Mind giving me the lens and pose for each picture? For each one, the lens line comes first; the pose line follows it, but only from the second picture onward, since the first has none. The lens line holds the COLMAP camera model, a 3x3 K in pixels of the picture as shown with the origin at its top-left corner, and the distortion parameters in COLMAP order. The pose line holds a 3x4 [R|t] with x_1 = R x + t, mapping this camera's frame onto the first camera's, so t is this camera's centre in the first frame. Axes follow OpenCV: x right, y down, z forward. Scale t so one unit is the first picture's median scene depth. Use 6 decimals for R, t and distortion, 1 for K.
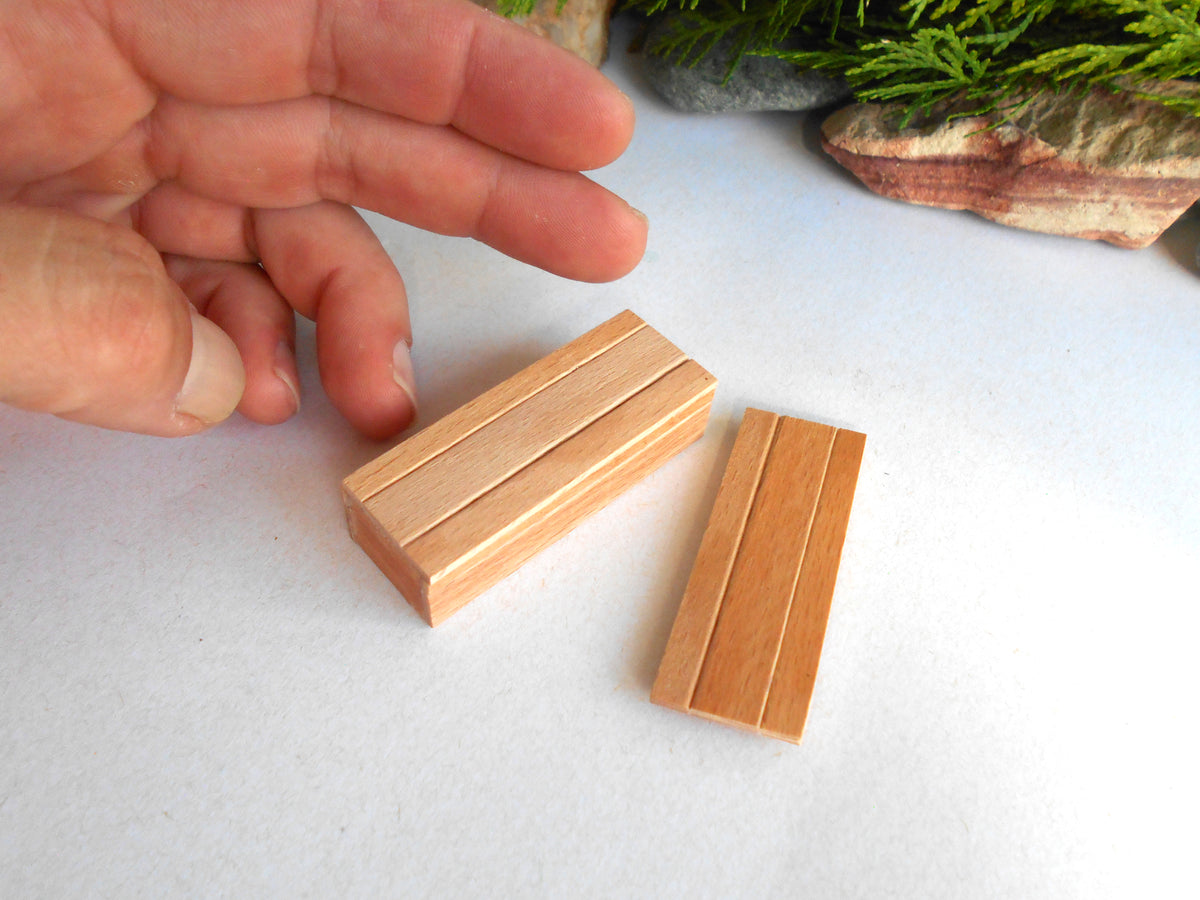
lens RADIAL K [[1015.5, 0, 609.3], [0, 1015.5, 440.9], [0, 0, 1]] dist [-0.012013, 0.023996]
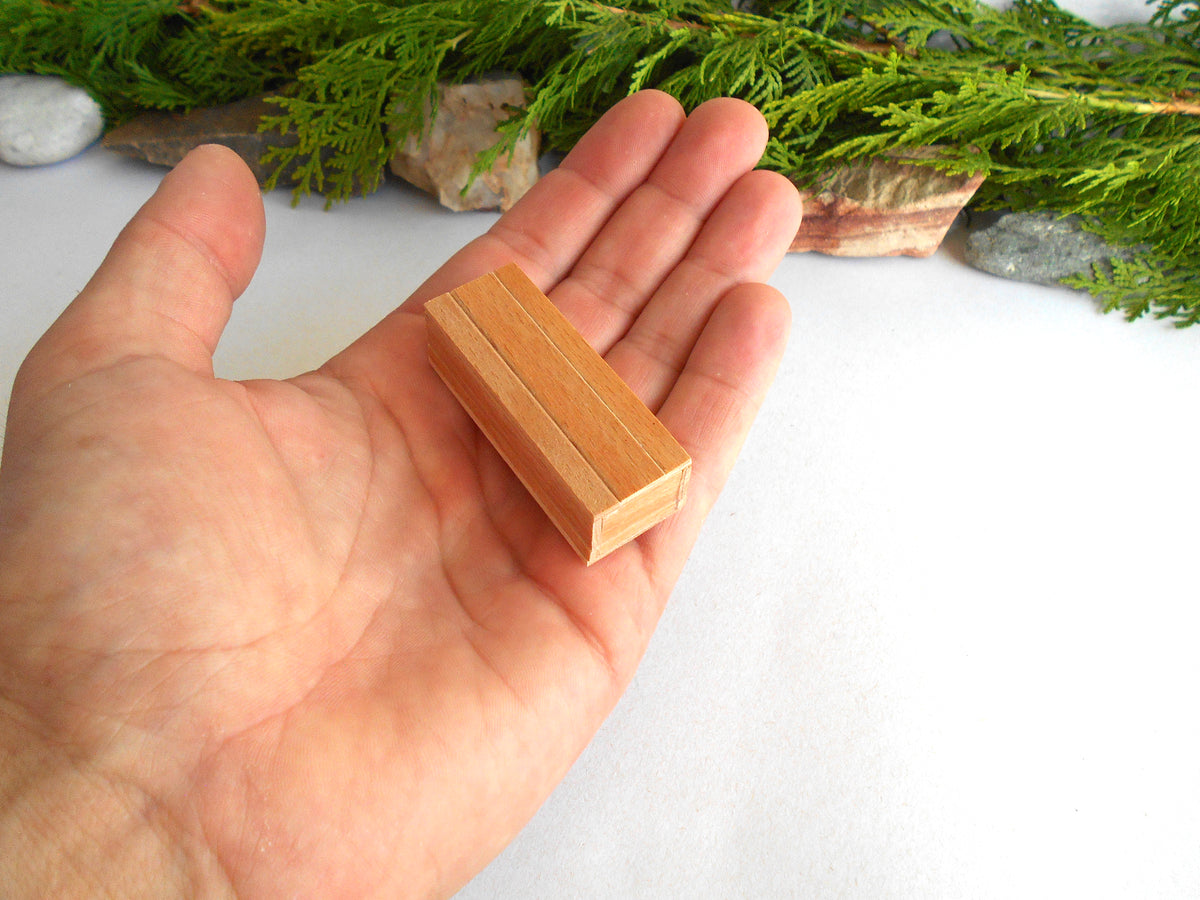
lens RADIAL K [[1015.5, 0, 595.9], [0, 1015.5, 446.3], [0, 0, 1]] dist [-0.012013, 0.023996]
pose [[0.980382, -0.185155, 0.067594, -0.114496], [0.189335, 0.979969, -0.061754, 0.088058], [-0.054805, 0.073341, 0.995800, -0.460058]]
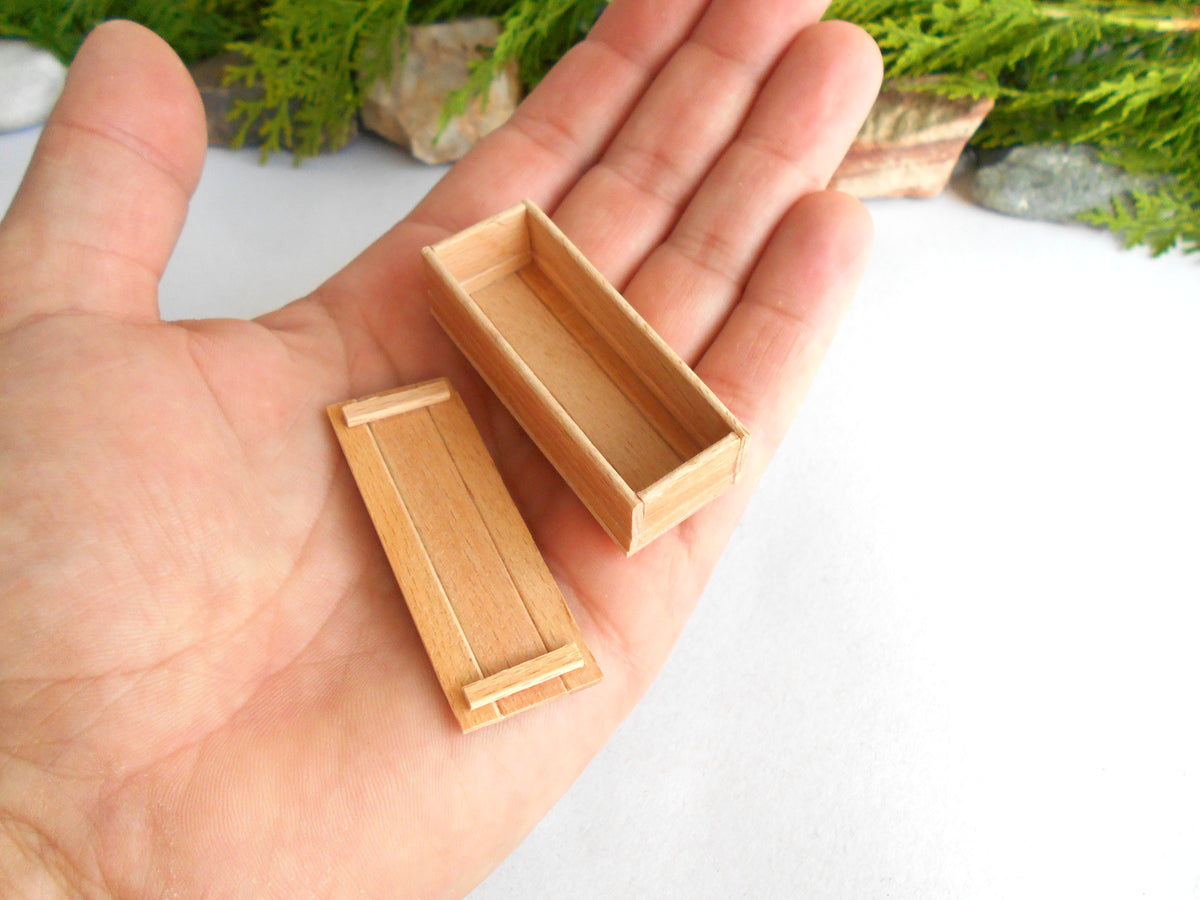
lens RADIAL K [[1015.5, 0, 599.7], [0, 1015.5, 447.5], [0, 0, 1]] dist [-0.012013, 0.023996]
pose [[0.980374, -0.190500, 0.050753, -0.060563], [0.194716, 0.975948, -0.098040, 0.200679], [-0.030856, 0.105998, 0.993888, -0.337749]]
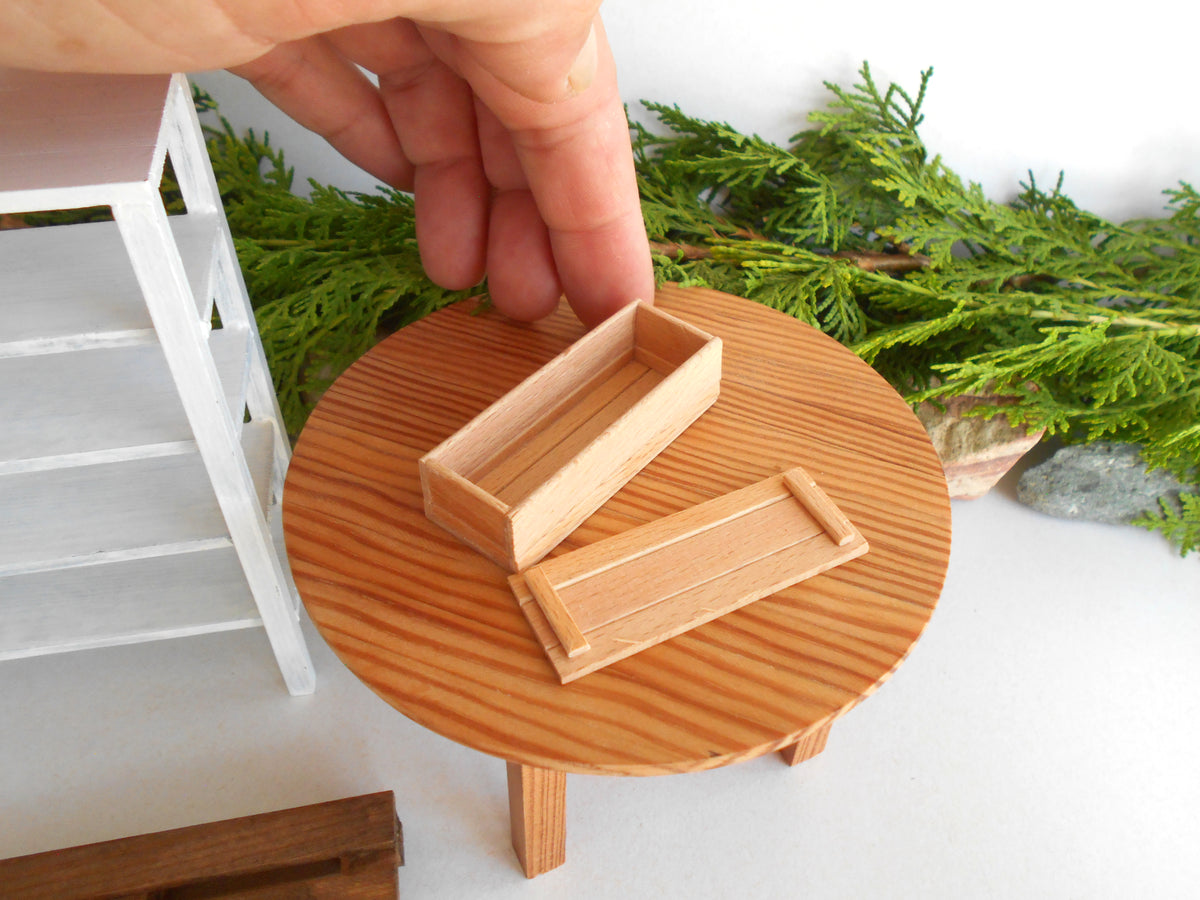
lens RADIAL K [[1015.5, 0, 579.6], [0, 1015.5, 454.3], [0, 0, 1]] dist [-0.012013, 0.023996]
pose [[0.924359, -0.280644, 0.258454, -0.276446], [0.300670, 0.952861, -0.040673, -0.362268], [-0.234856, 0.115306, 0.965167, -0.140151]]
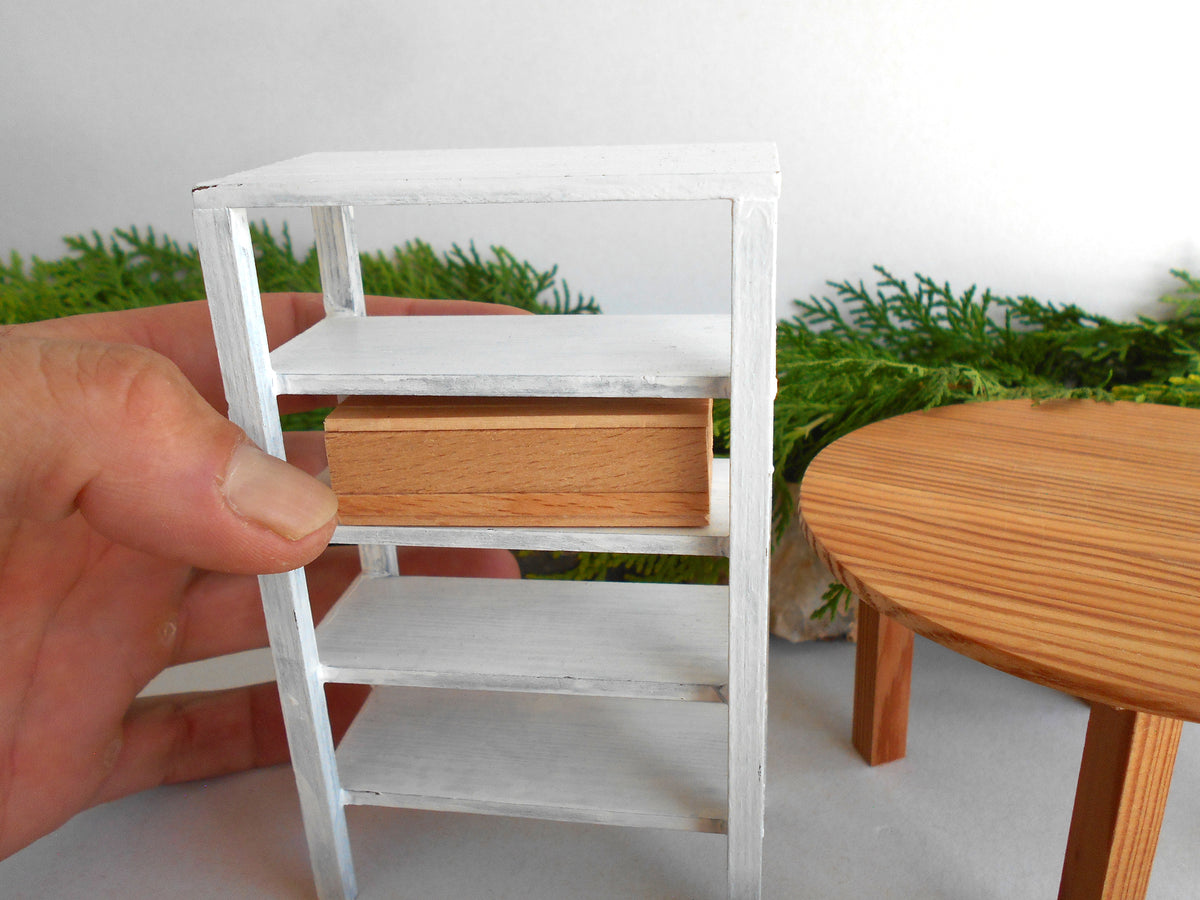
lens RADIAL K [[1015.5, 0, 599.0], [0, 1015.5, 452.9], [0, 0, 1]] dist [-0.012013, 0.023996]
pose [[0.946197, -0.163689, 0.279137, -0.707299], [0.279863, 0.846993, -0.451973, -0.145346], [-0.162444, 0.505775, 0.847233, 0.065405]]
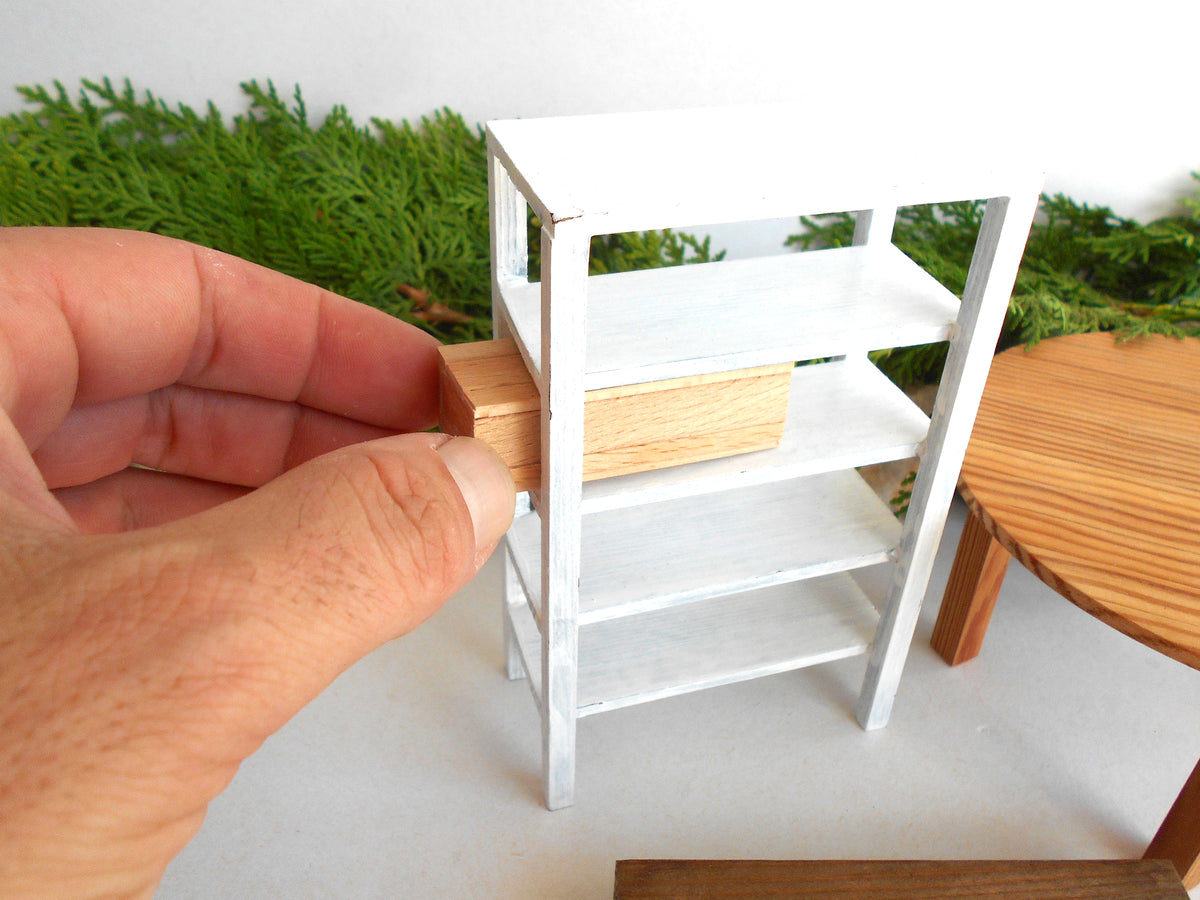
lens RADIAL K [[1015.5, 0, 585.5], [0, 1015.5, 462.3], [0, 0, 1]] dist [-0.012013, 0.023996]
pose [[0.888201, -0.261212, 0.377978, -0.989022], [0.342797, 0.924515, -0.166619, -0.446843], [-0.305924, 0.277561, 0.910698, 0.039492]]
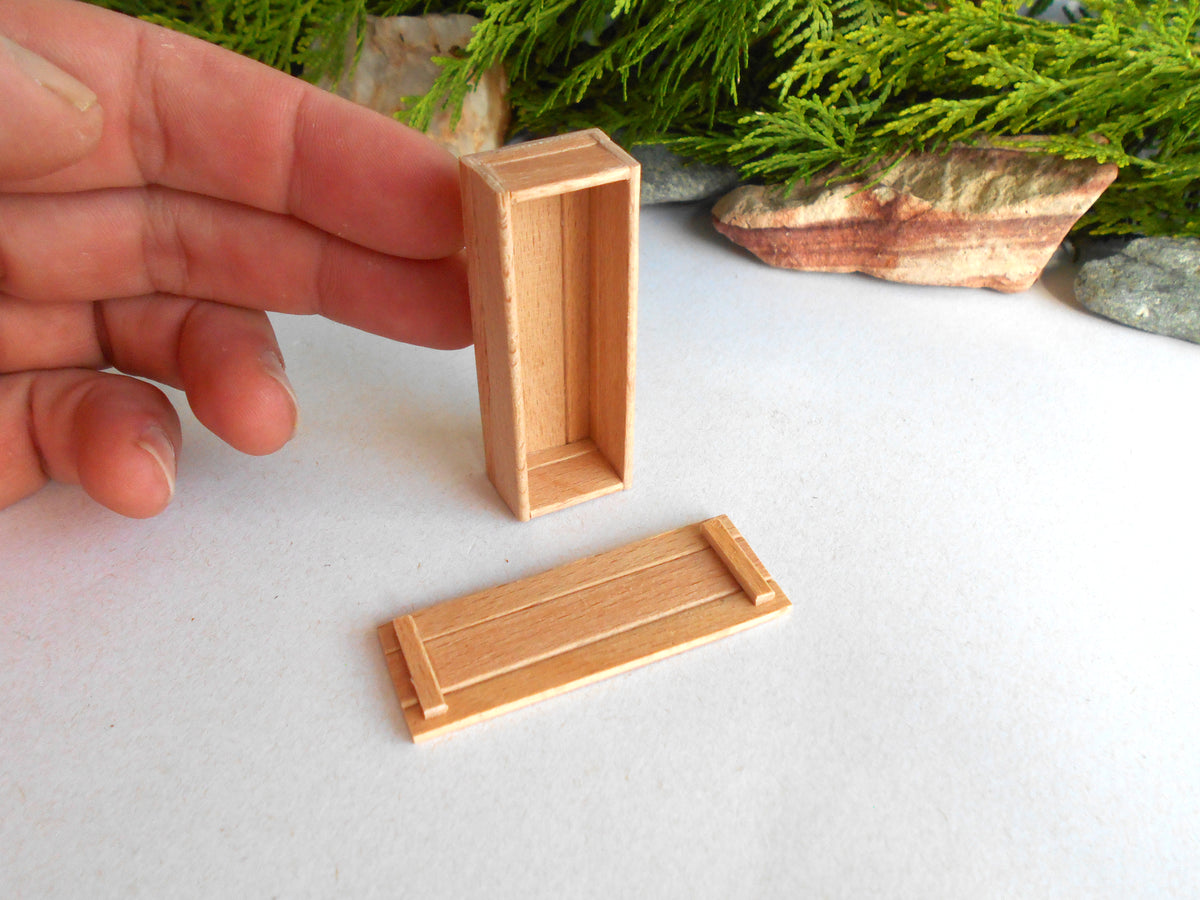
lens RADIAL K [[1015.5, 0, 599.0], [0, 1015.5, 449.7], [0, 0, 1]] dist [-0.012013, 0.023996]
pose [[0.993759, -0.087666, 0.068980, -0.002161], [0.098634, 0.979388, -0.176269, 0.121006], [-0.052106, 0.181973, 0.981922, 0.017760]]
